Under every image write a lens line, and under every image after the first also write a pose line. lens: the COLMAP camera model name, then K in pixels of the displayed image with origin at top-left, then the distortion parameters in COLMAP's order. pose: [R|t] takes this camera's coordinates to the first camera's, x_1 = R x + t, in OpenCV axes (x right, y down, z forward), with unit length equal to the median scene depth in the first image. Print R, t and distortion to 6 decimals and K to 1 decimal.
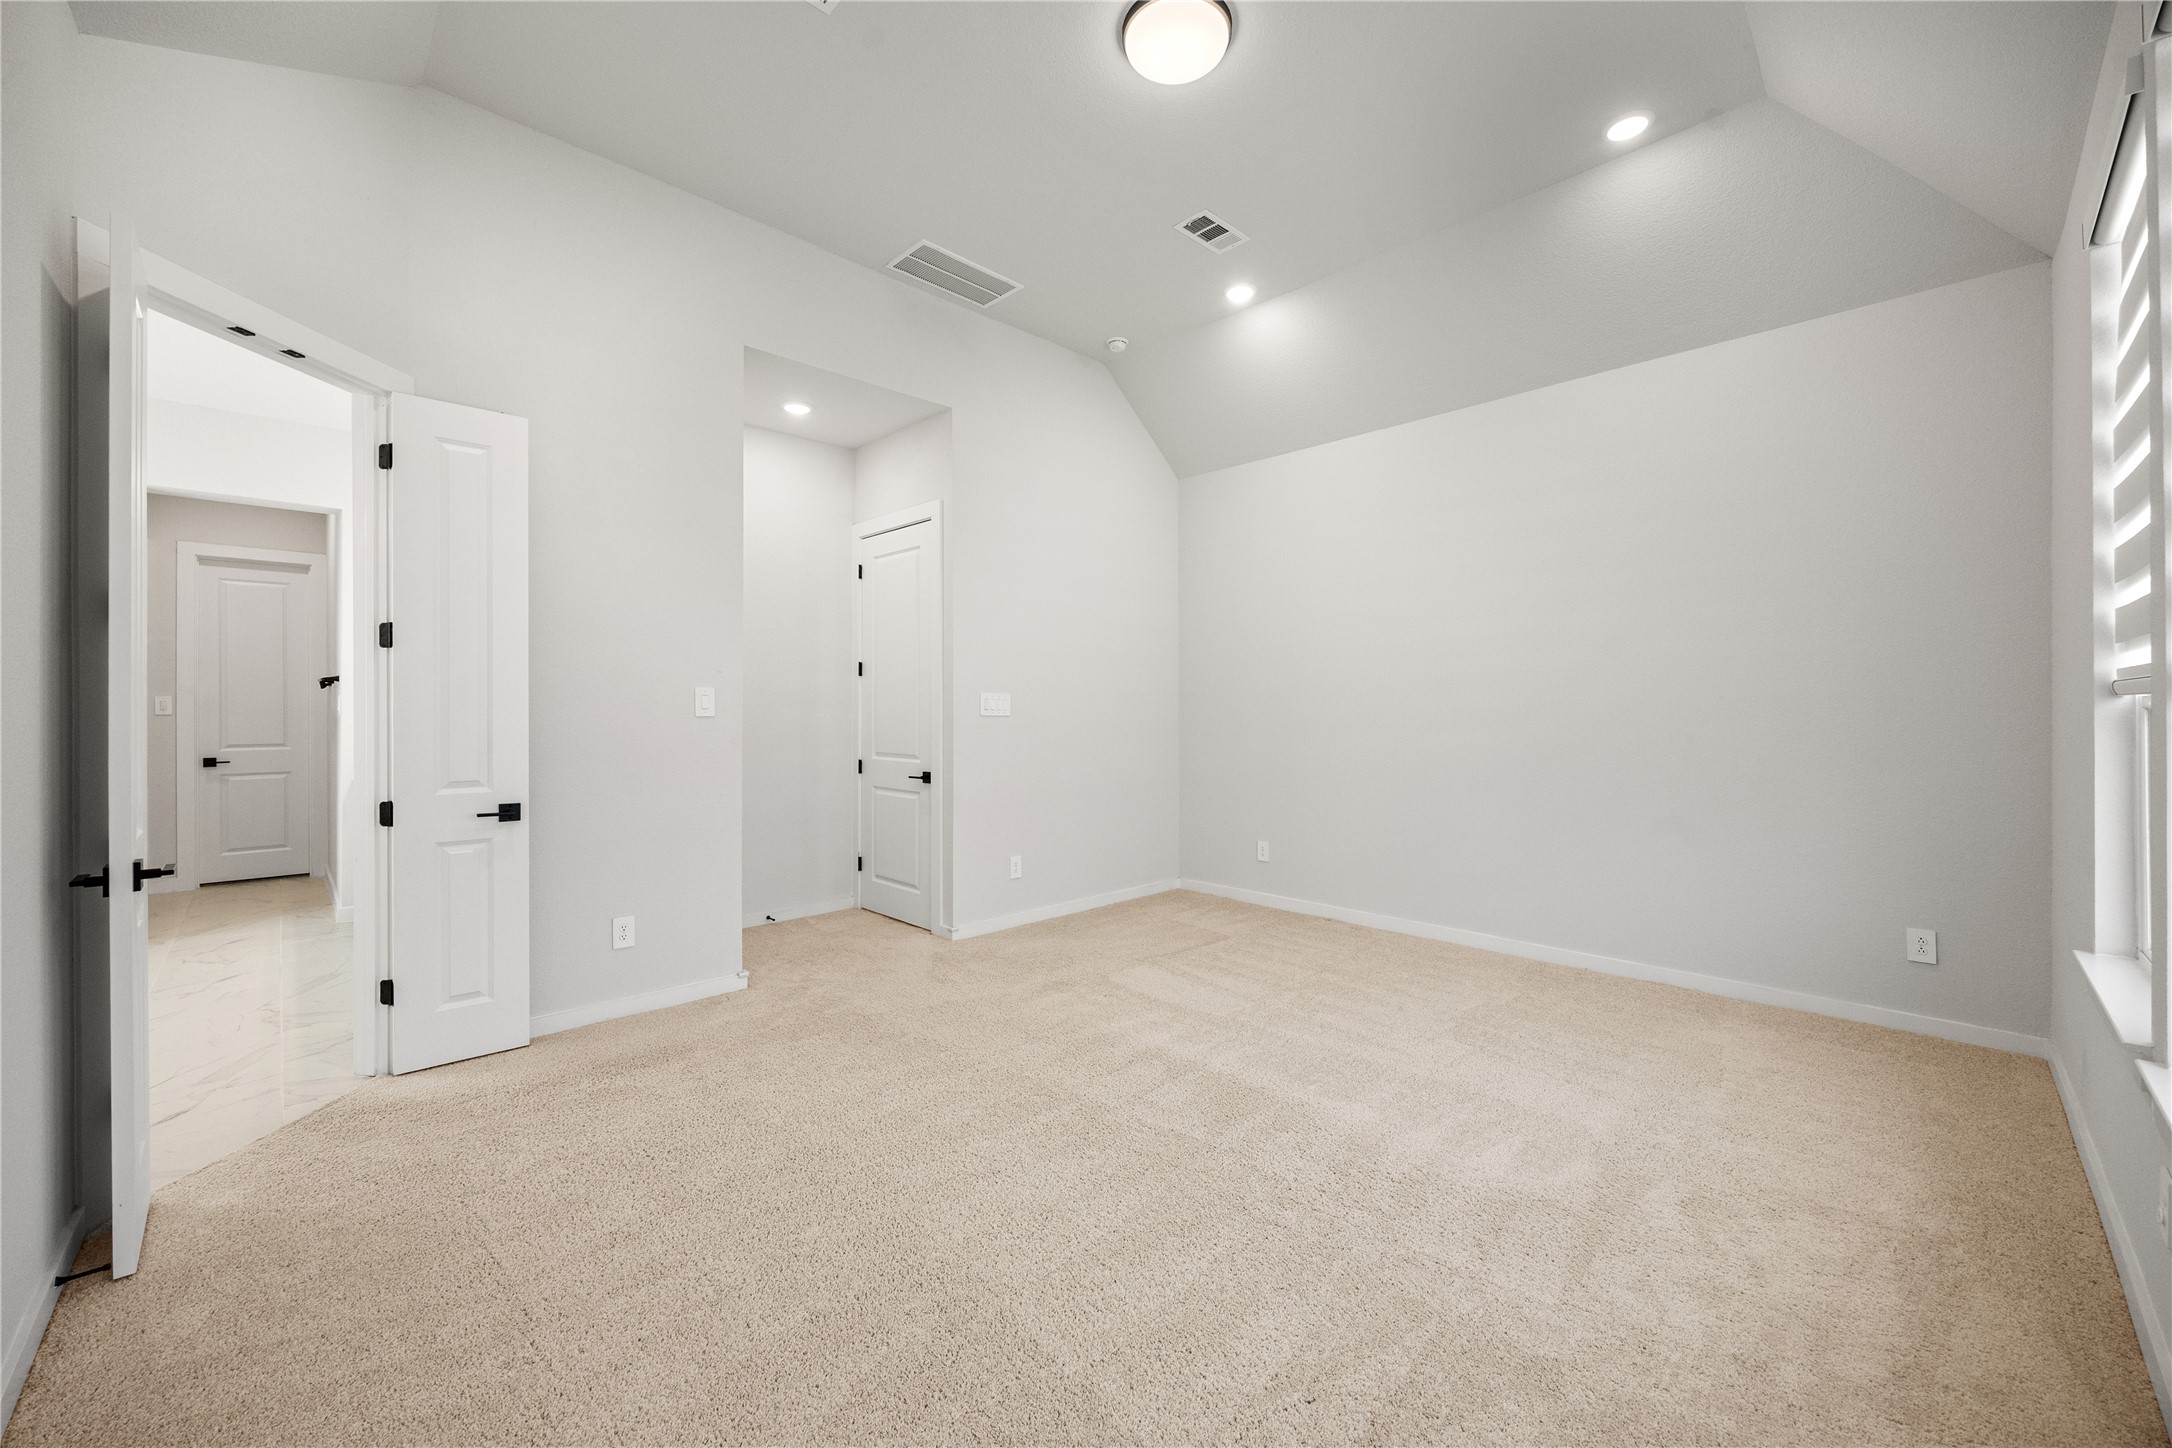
lens RADIAL K [[843.6, 0, 1085.2], [0, 843.6, 714.8], [0, 0, 1]] dist [0.006202, -0.000353]
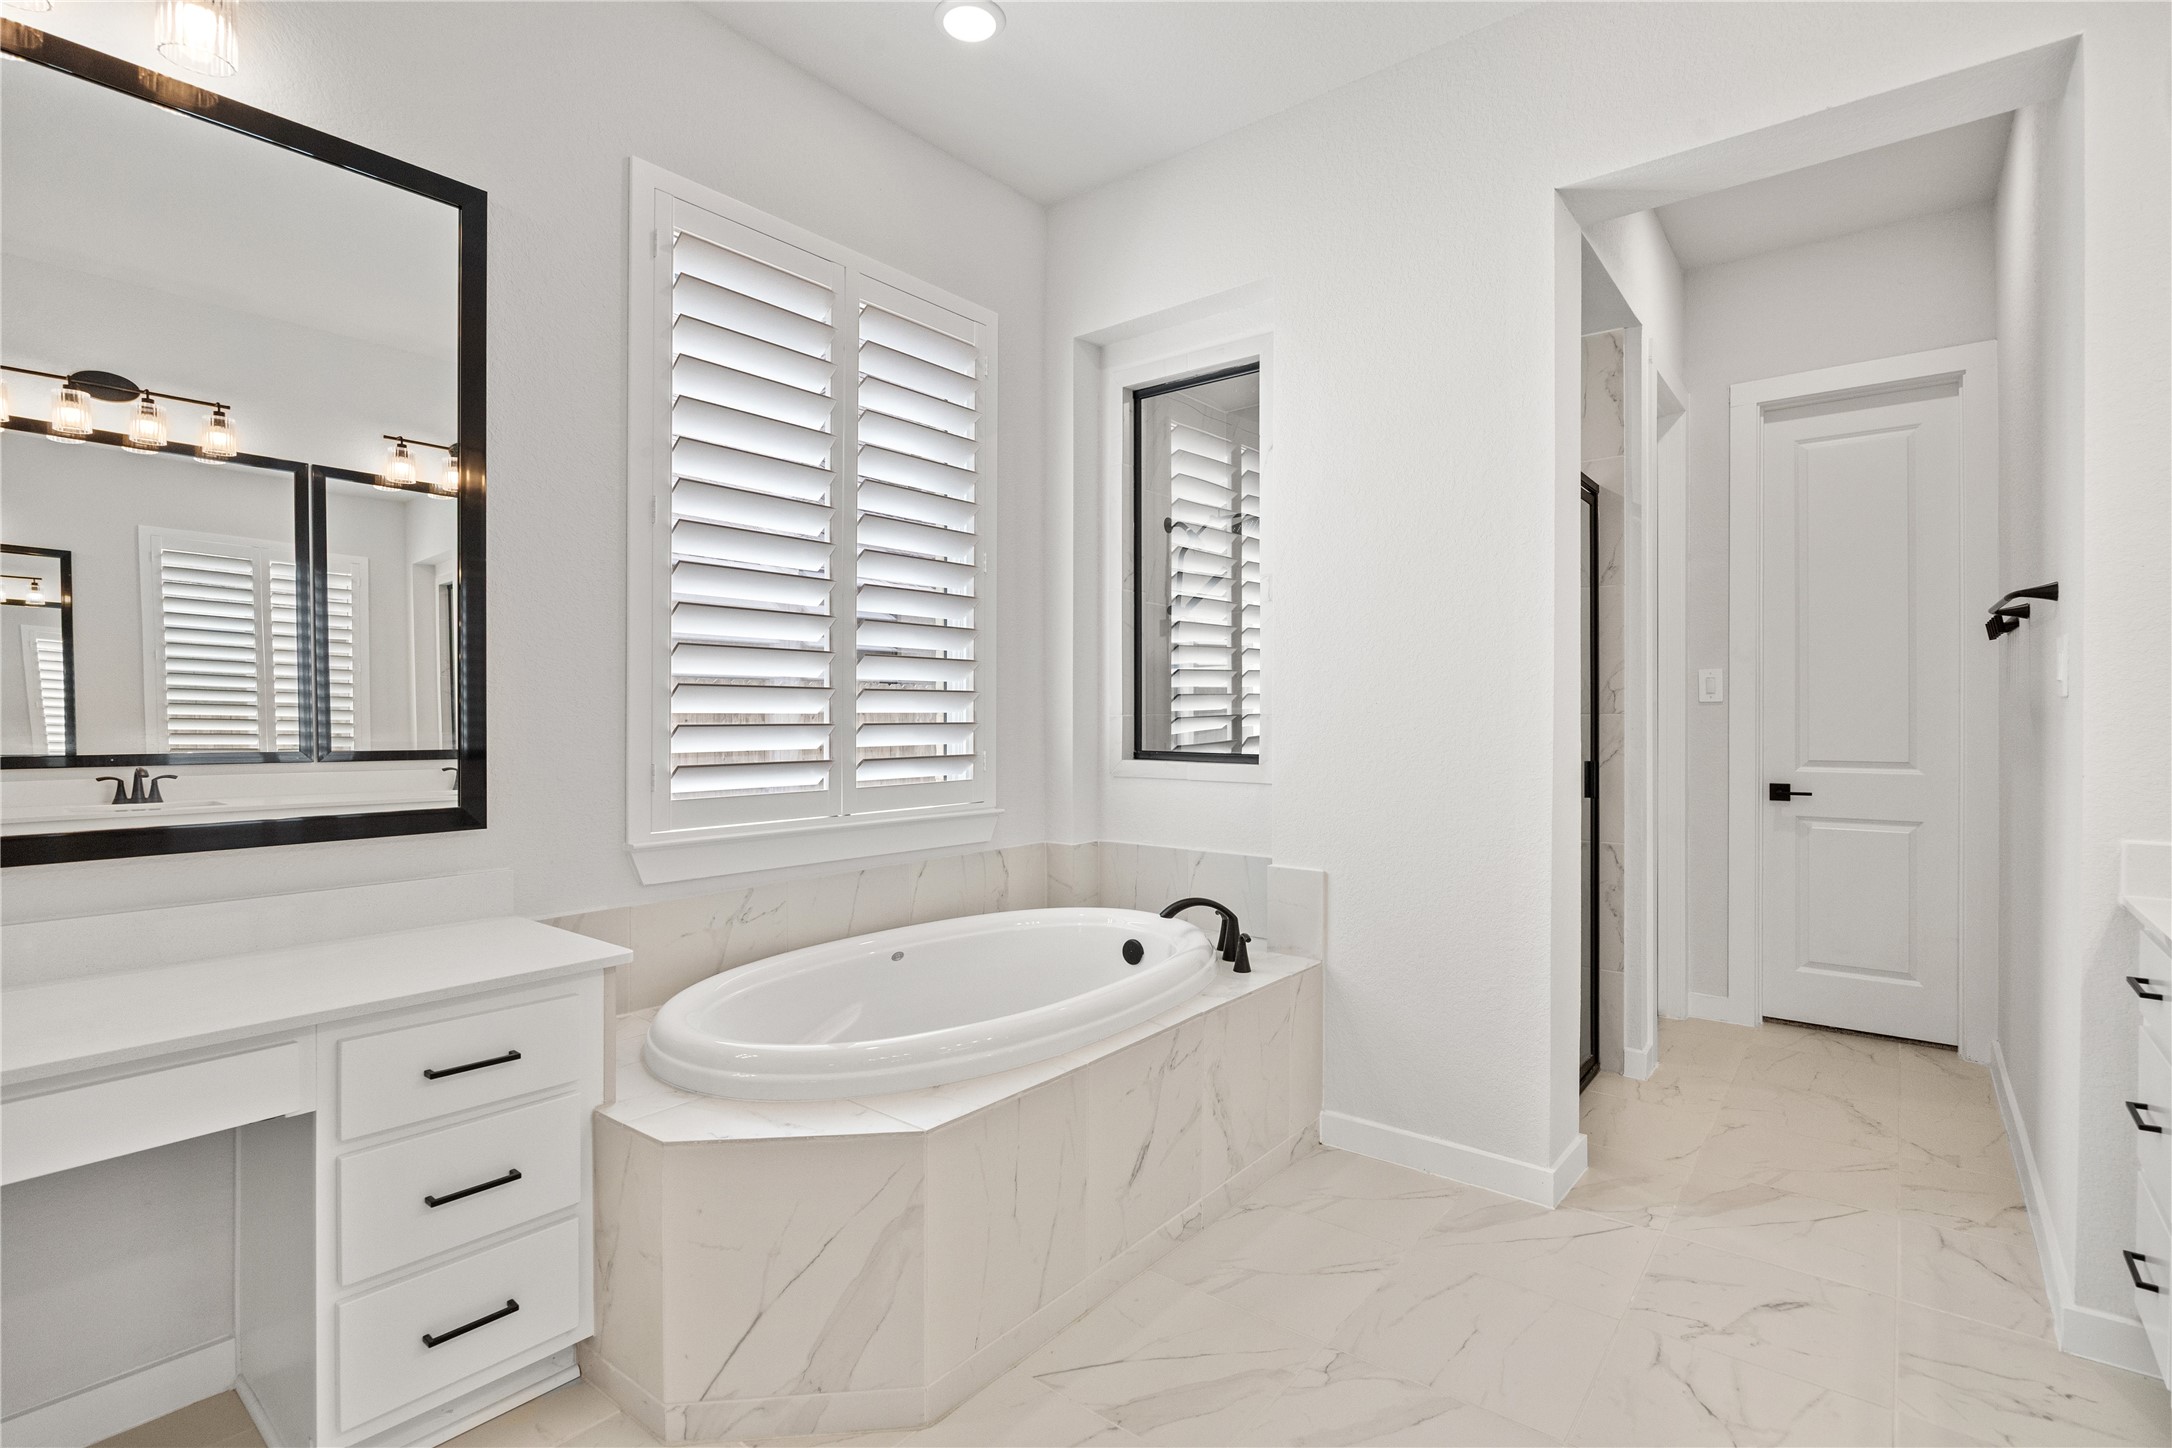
lens RADIAL K [[979.3, 0, 1104.1], [0, 979.3, 732.4], [0, 0, 1]] dist [-0.012508, 0.001076]
pose [[0.115284, 0.013124, -0.993246, -0.478770], [0.005508, 0.999889, 0.013851, 0.008265], [0.993317, -0.007067, 0.115199, 0.512988]]
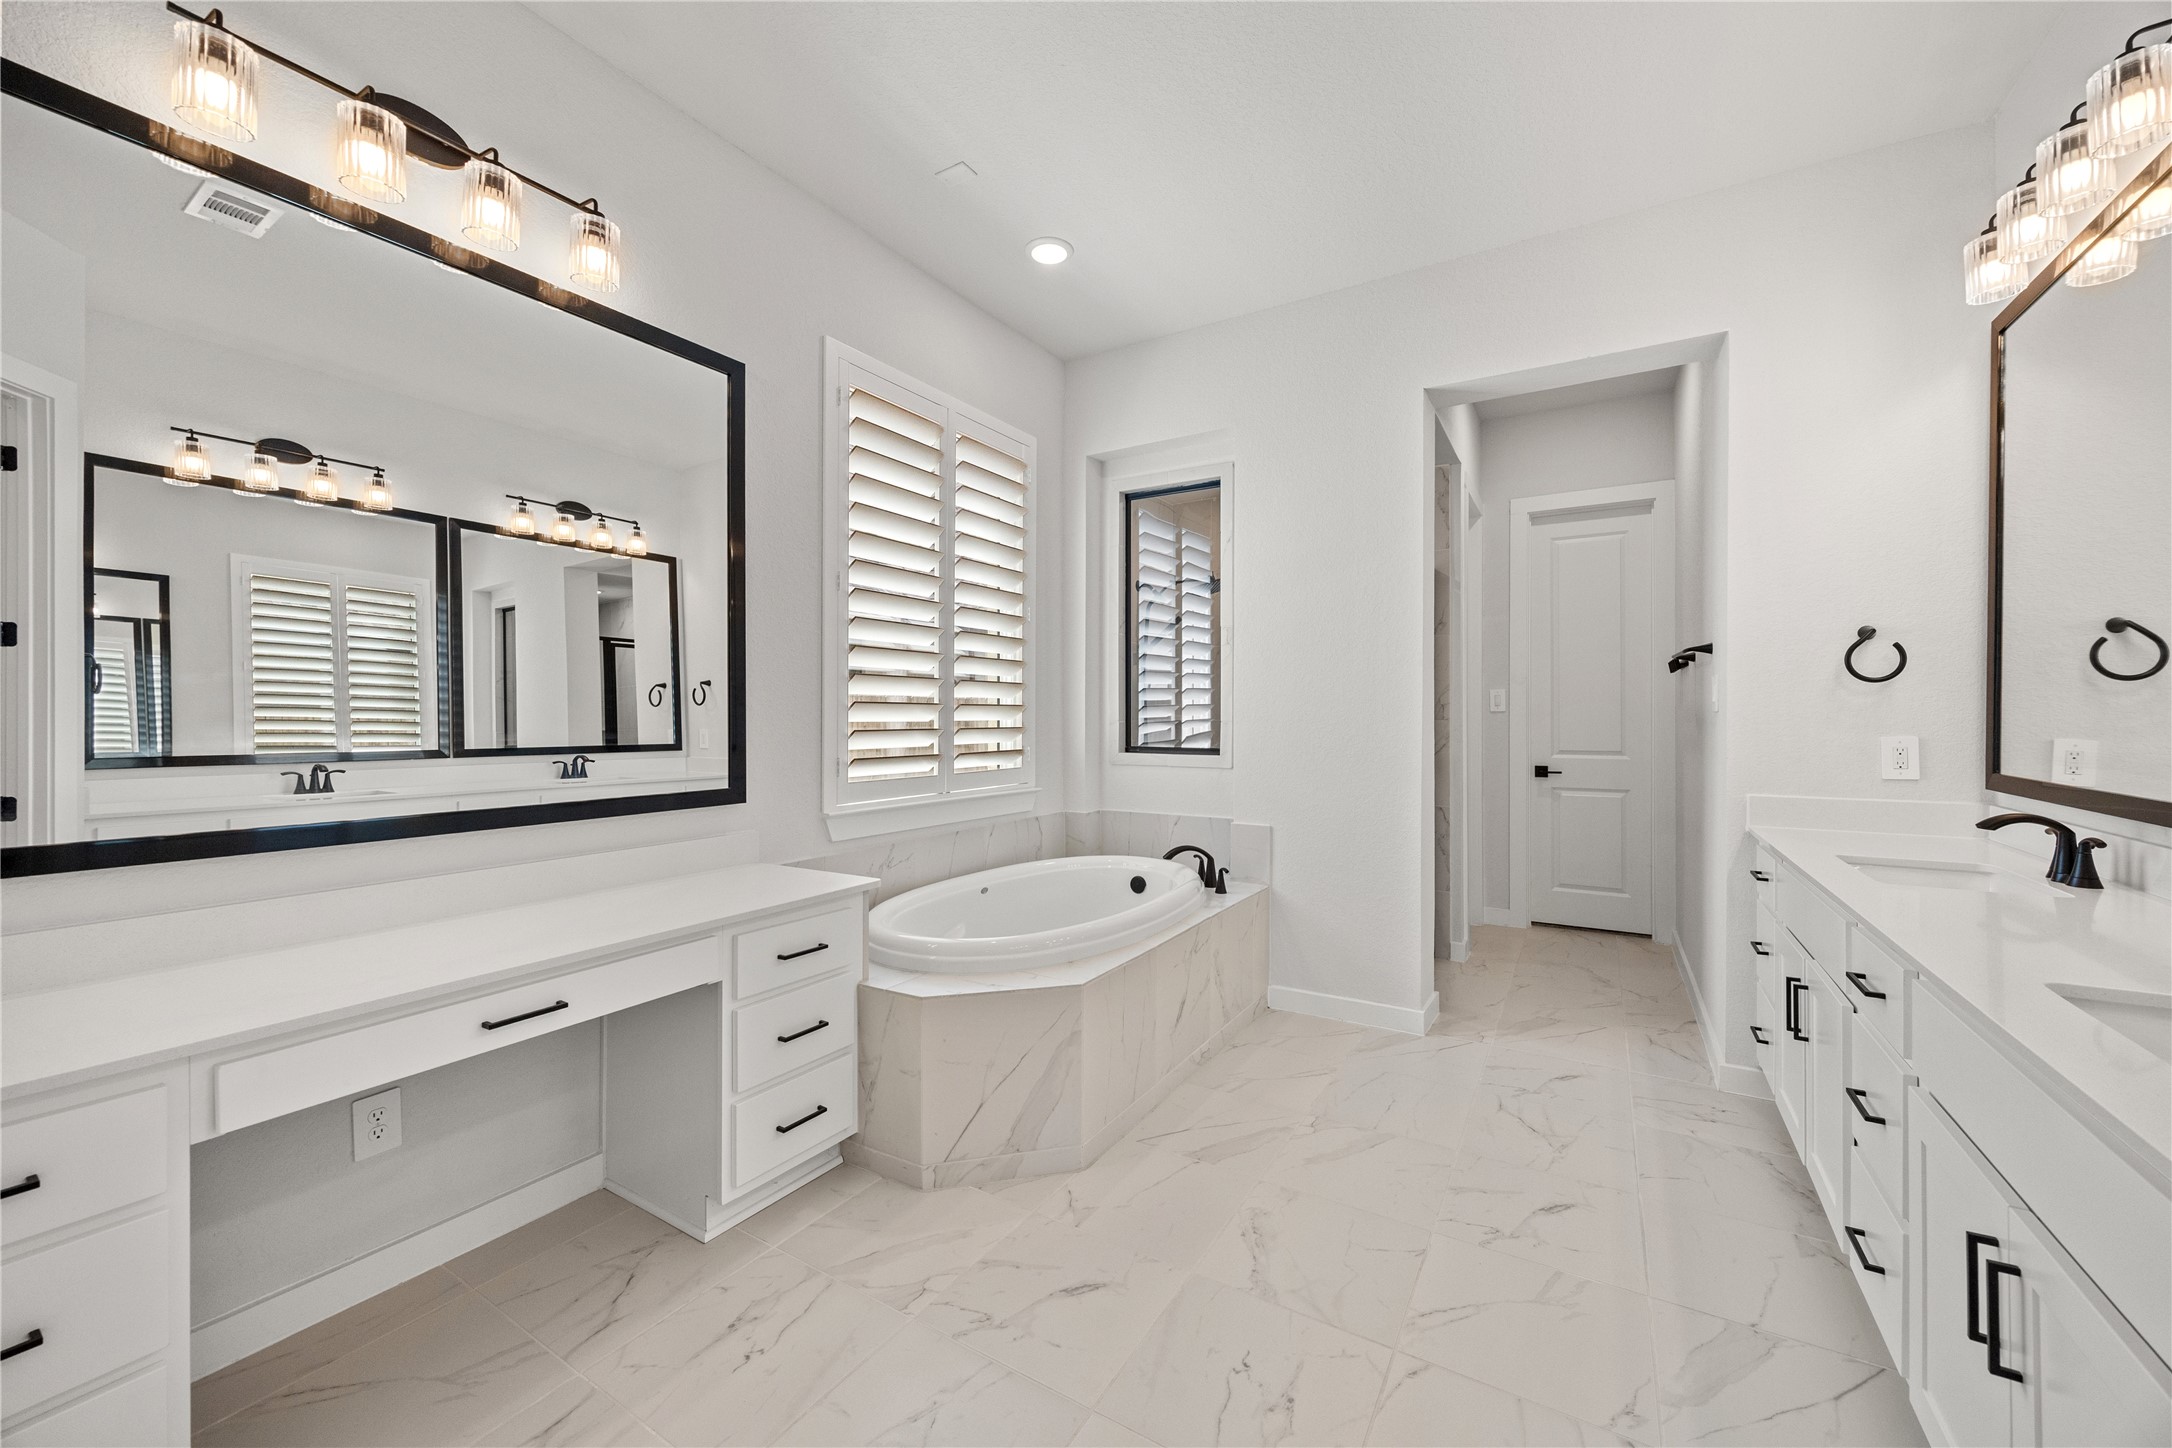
lens RADIAL K [[843.6, 0, 1068.0], [0, 843.6, 727.5], [0, 0, 1]] dist [0.006202, -0.000353]
pose [[0.247068, 0.011382, -0.968931, -0.374049], [0.005570, 0.999898, 0.013166, 0.001847], [0.968982, -0.008649, 0.246979, 0.374909]]
